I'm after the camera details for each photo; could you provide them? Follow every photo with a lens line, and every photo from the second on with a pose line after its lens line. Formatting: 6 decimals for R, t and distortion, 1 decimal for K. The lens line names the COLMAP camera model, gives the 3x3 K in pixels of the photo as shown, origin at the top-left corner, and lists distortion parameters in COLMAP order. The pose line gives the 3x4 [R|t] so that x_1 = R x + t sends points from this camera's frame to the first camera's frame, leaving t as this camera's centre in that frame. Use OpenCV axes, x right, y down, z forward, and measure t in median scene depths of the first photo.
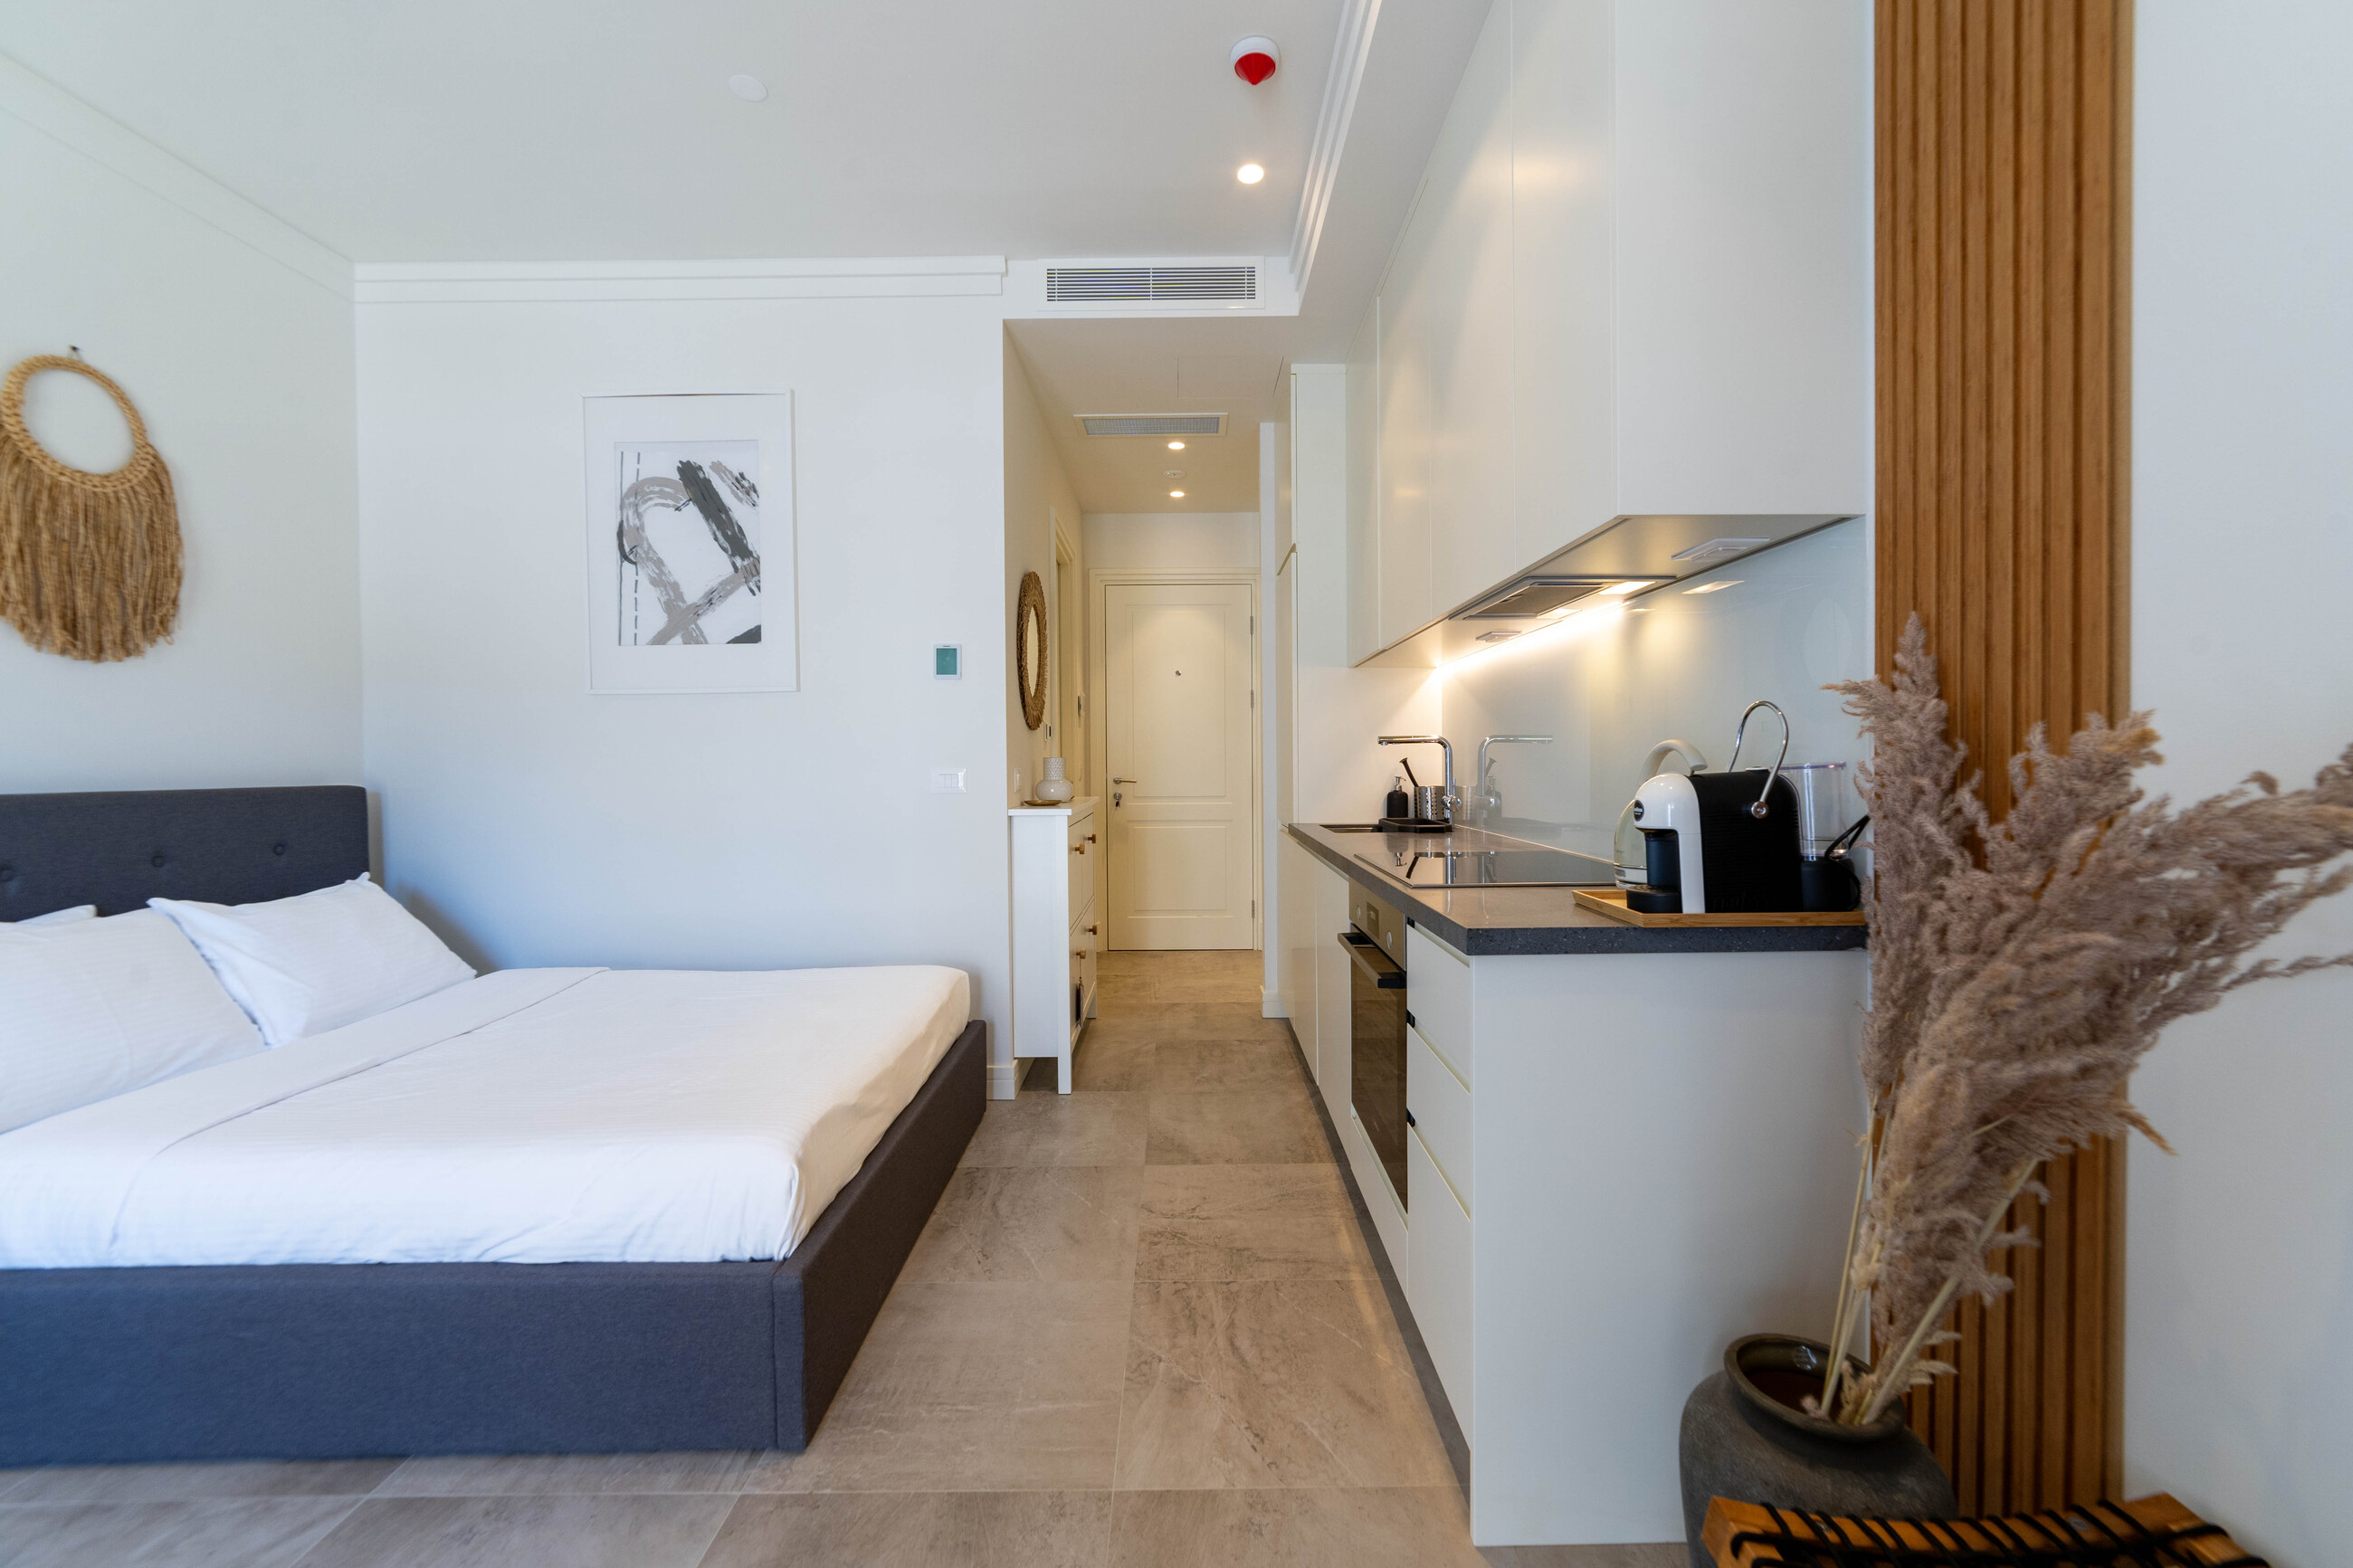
lens RADIAL K [[923.9, 0, 1183.2], [0, 923.9, 778.3], [0, 0, 1]] dist [-0.012073, 0.005848]
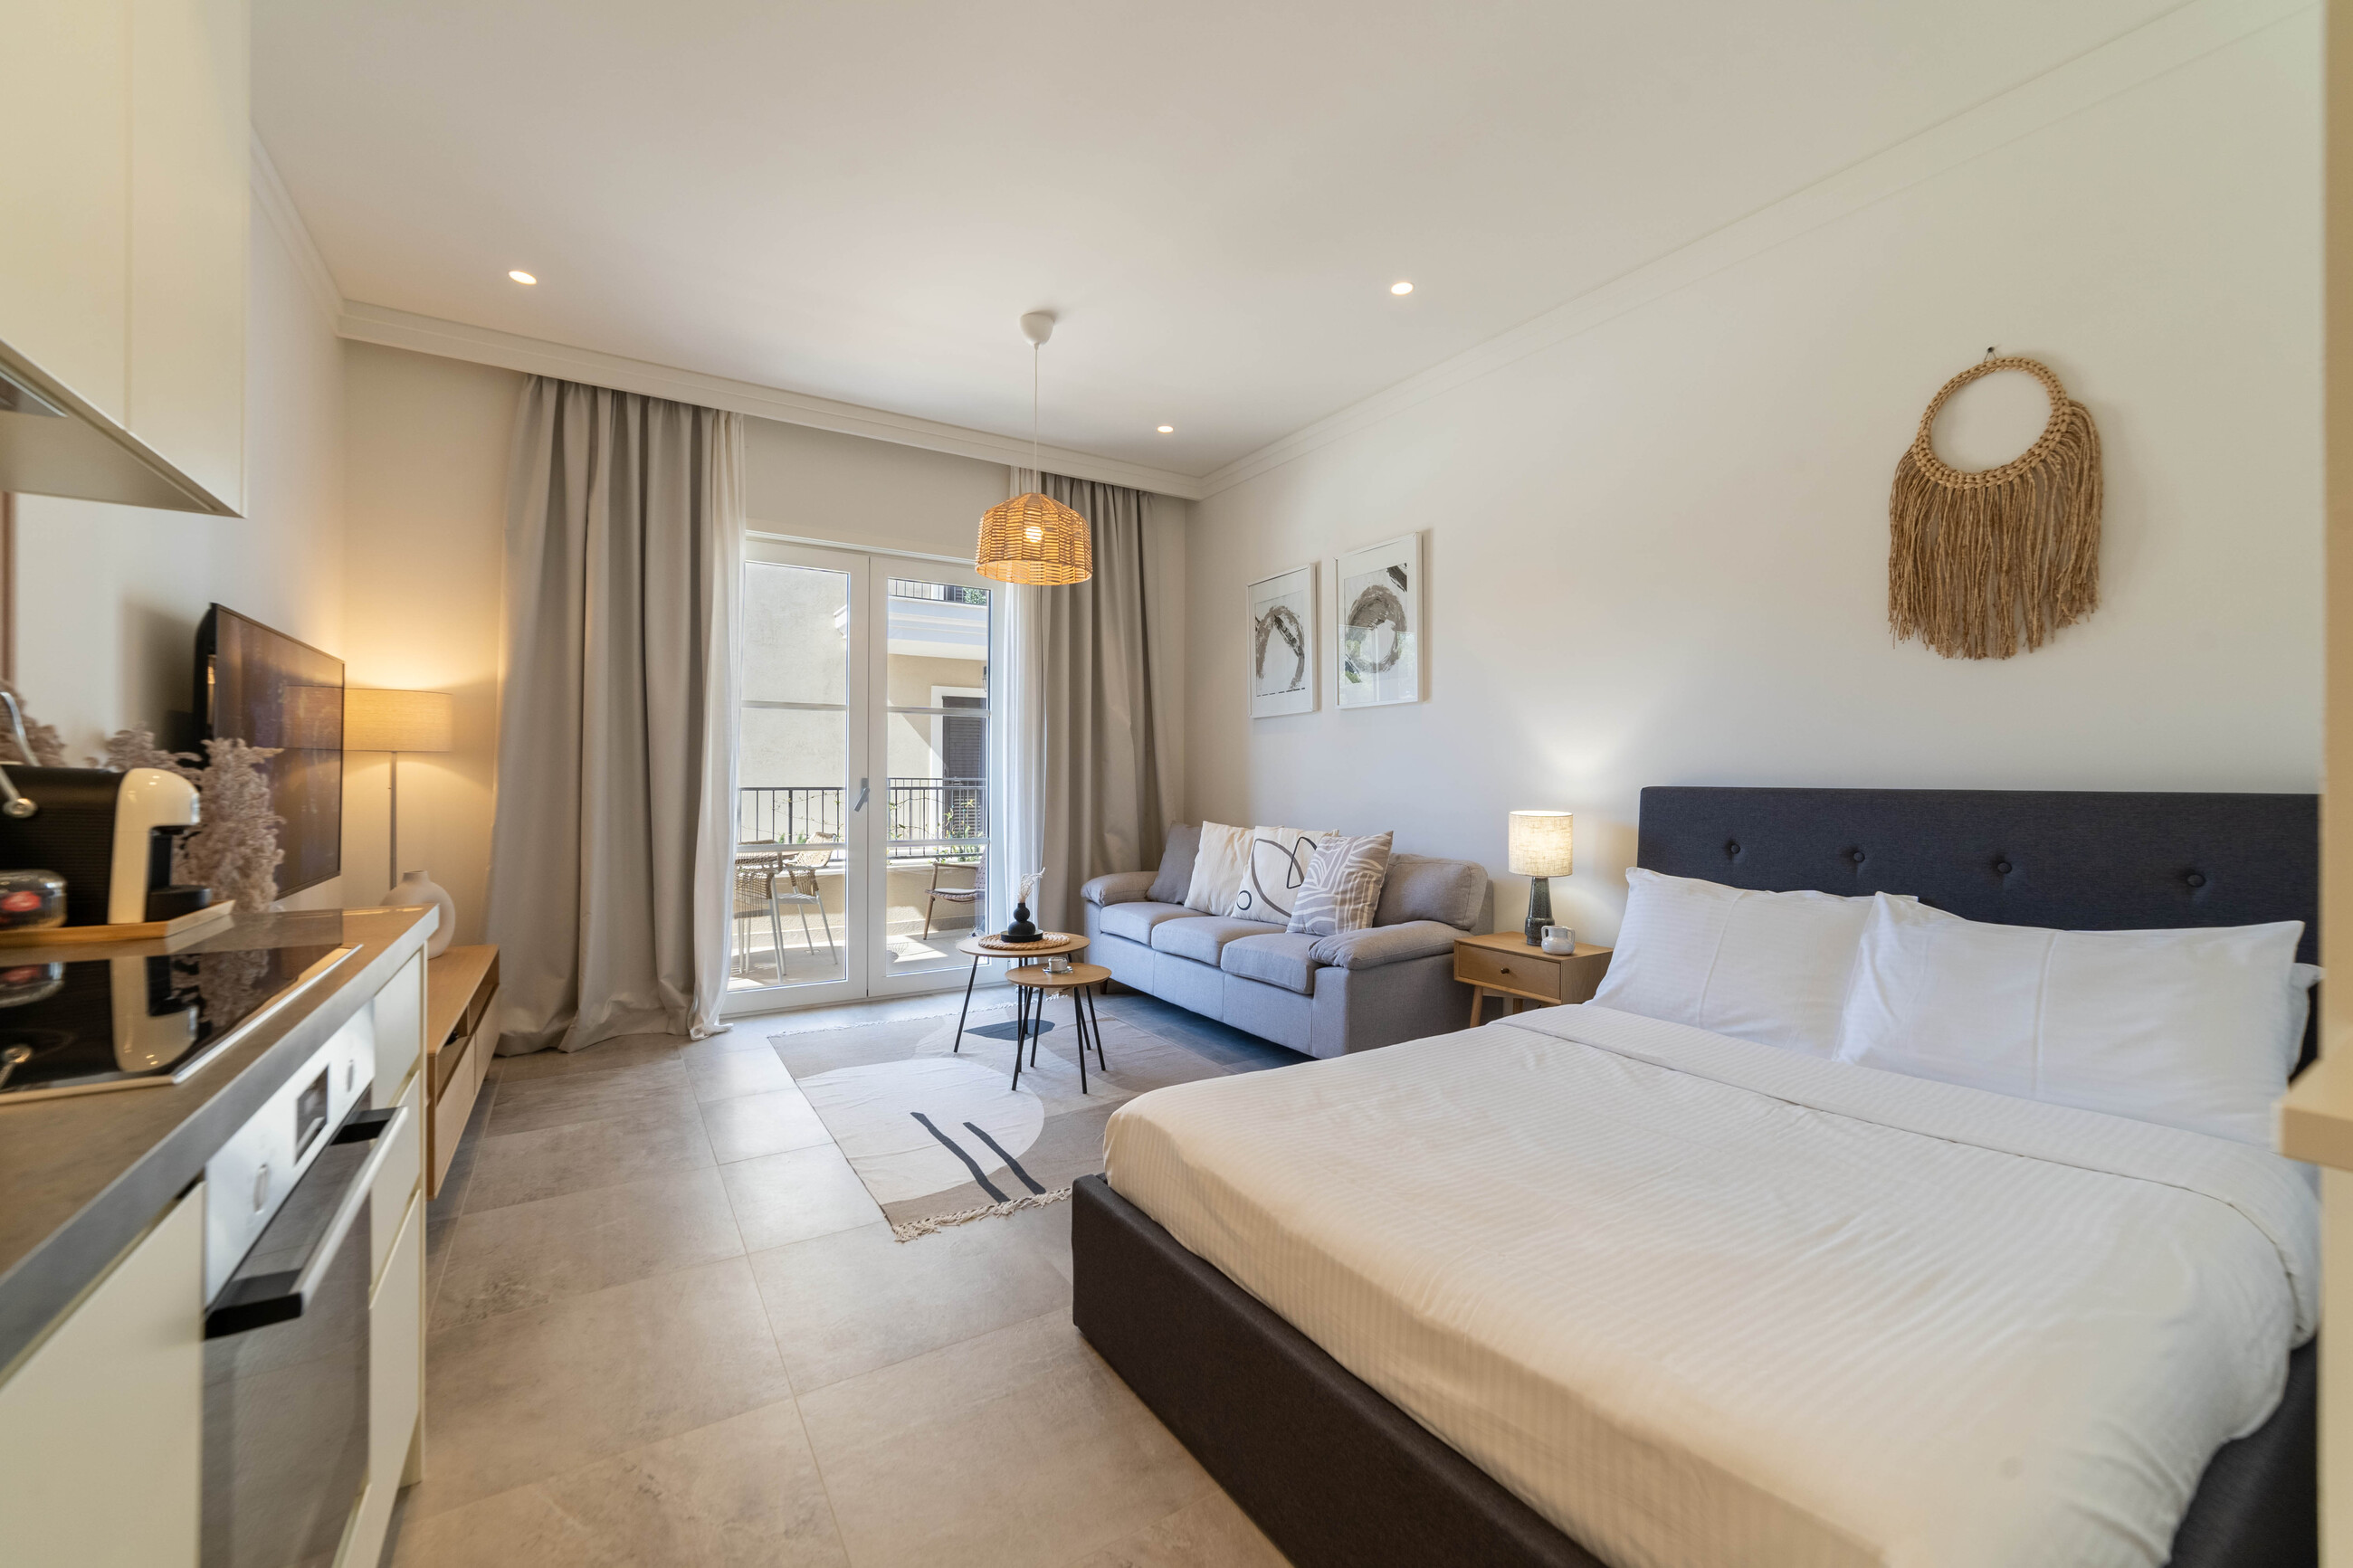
lens RADIAL K [[928.2, 0, 1182.2], [0, 928.2, 778.0], [0, 0, 1]] dist [-0.020962, 0.006105]
pose [[-0.843300, 0.003884, -0.537429, 0.058795], [-0.007979, 0.999773, 0.019746, -0.008476], [0.537384, 0.020940, -0.843078, 1.024335]]
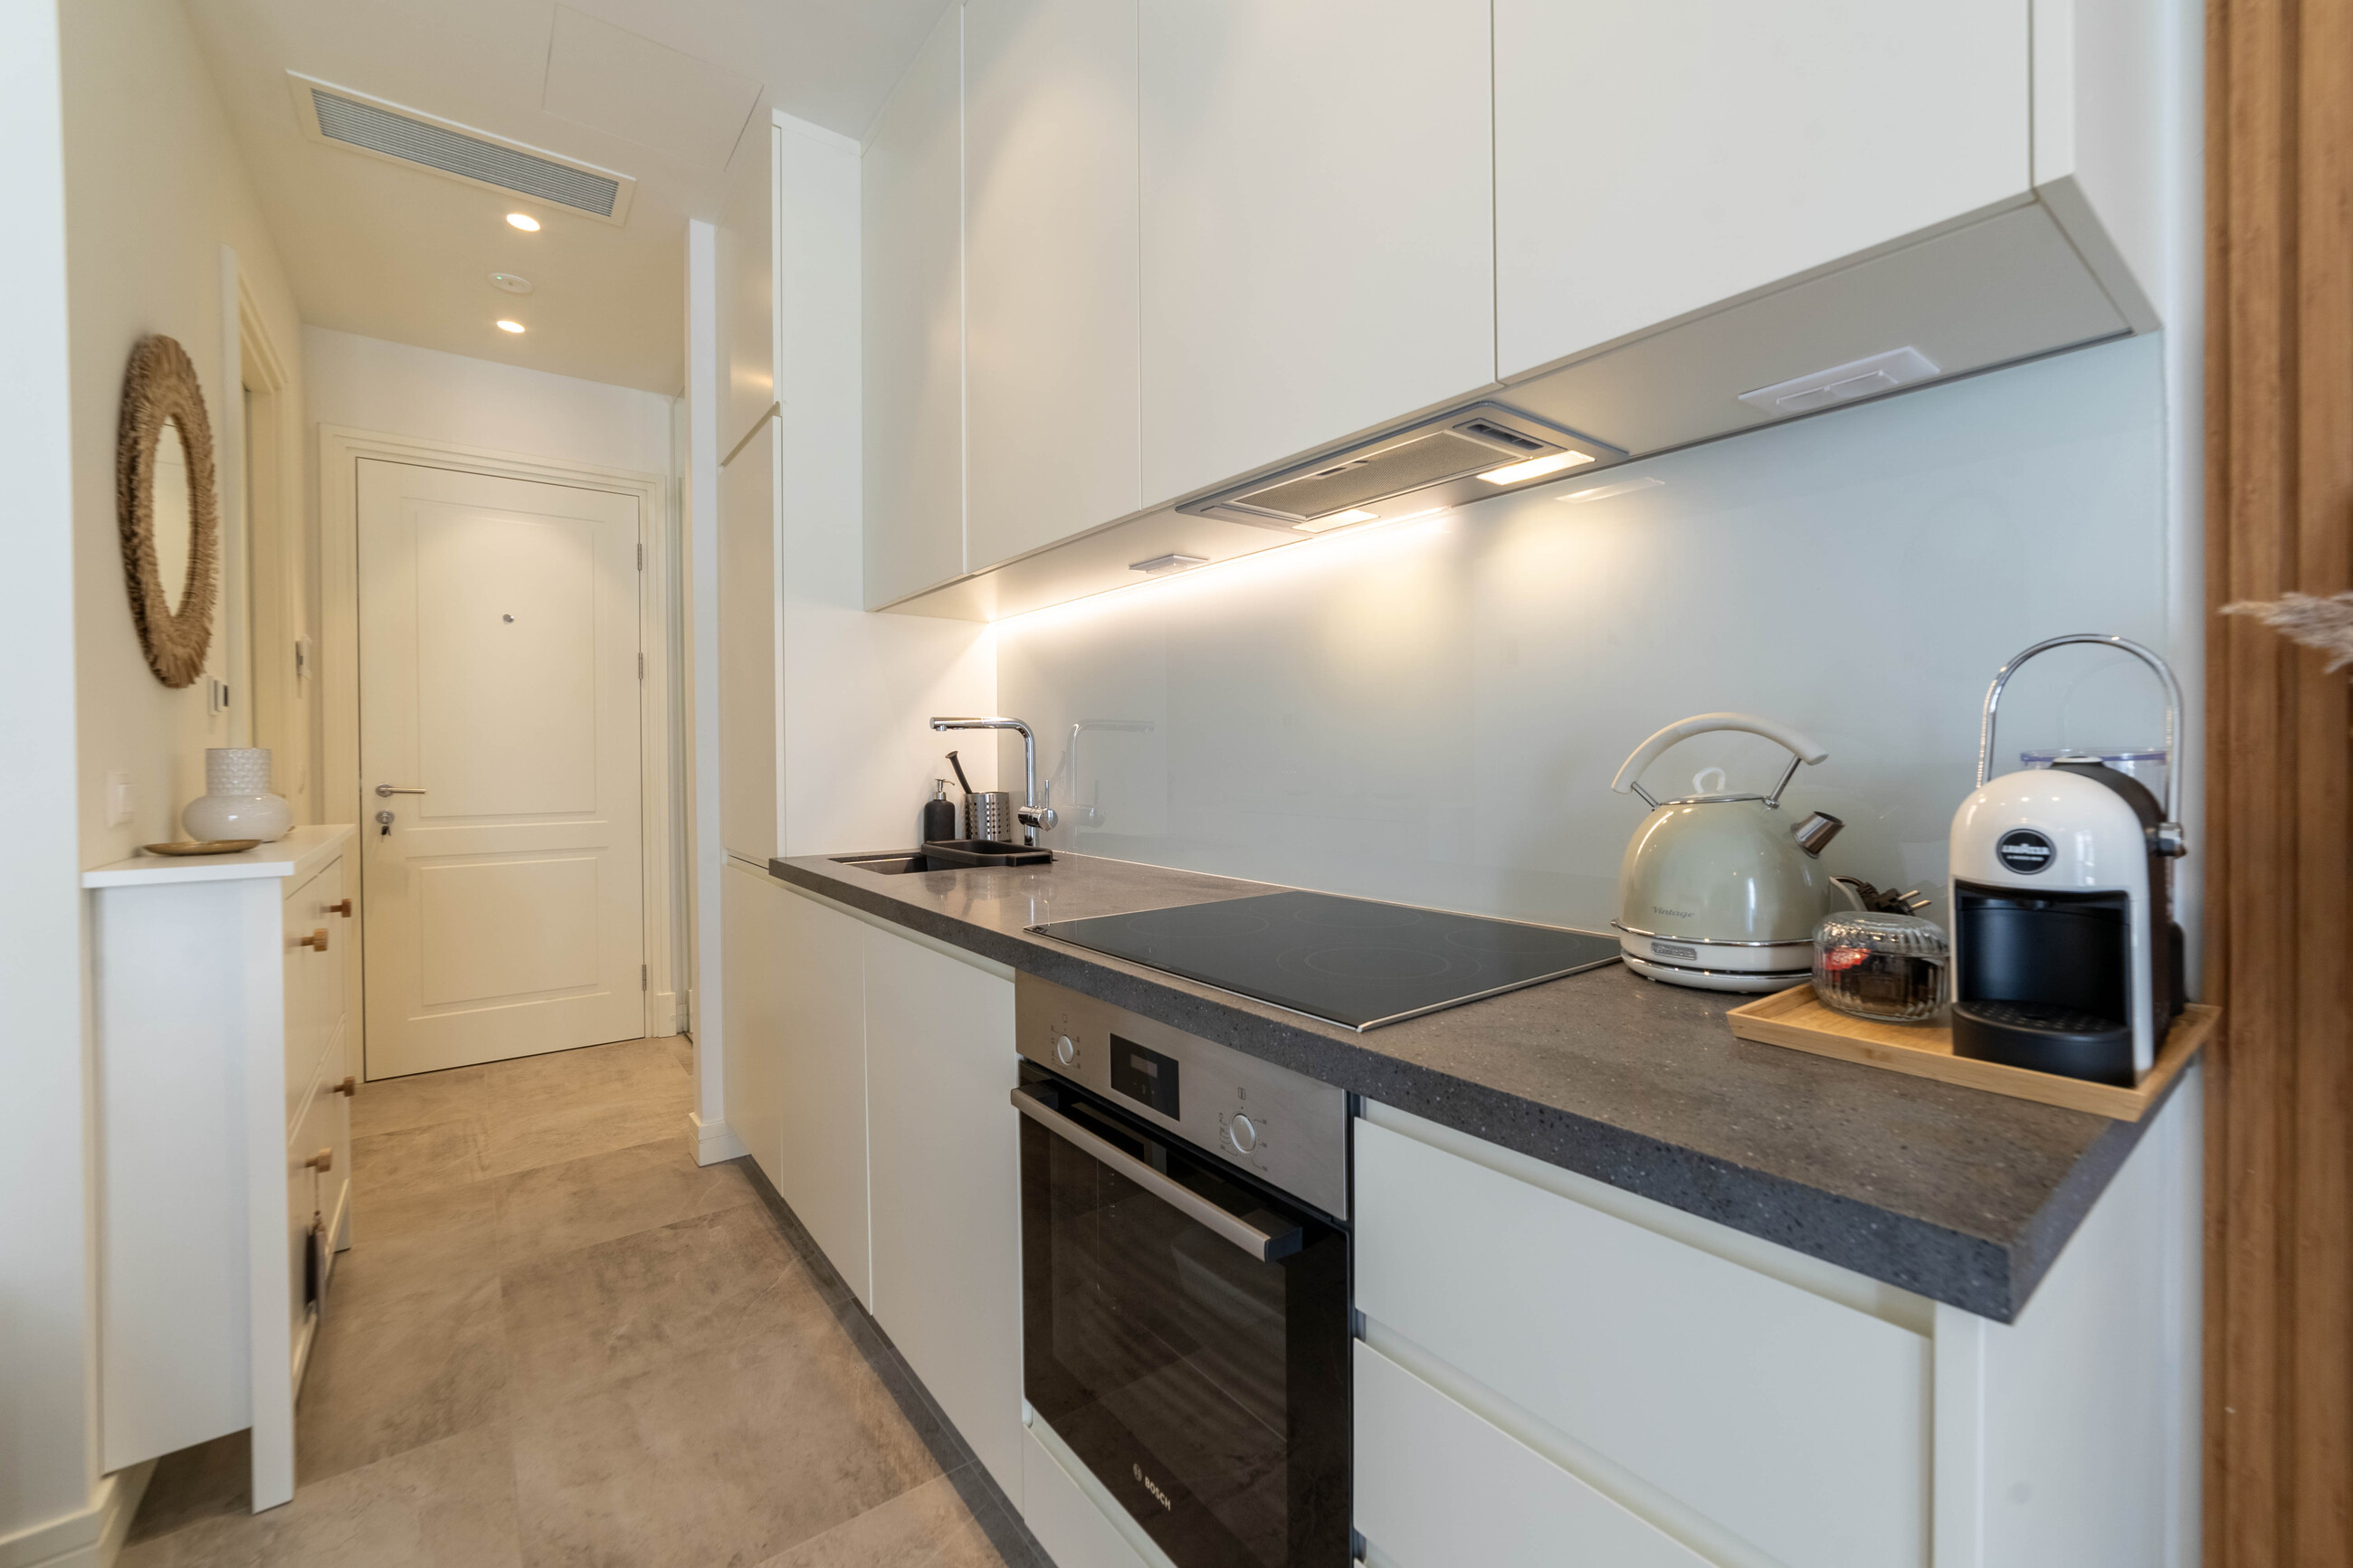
lens RADIAL K [[950.7, 0, 1168.1], [0, 950.7, 765.9], [0, 0, 1]] dist [-0.015738, 0.006415]
pose [[0.800615, -0.004228, 0.599164, -0.055386], [0.012051, 0.999886, -0.009048, -0.003425], [-0.599058, 0.014464, 0.800575, 0.383994]]
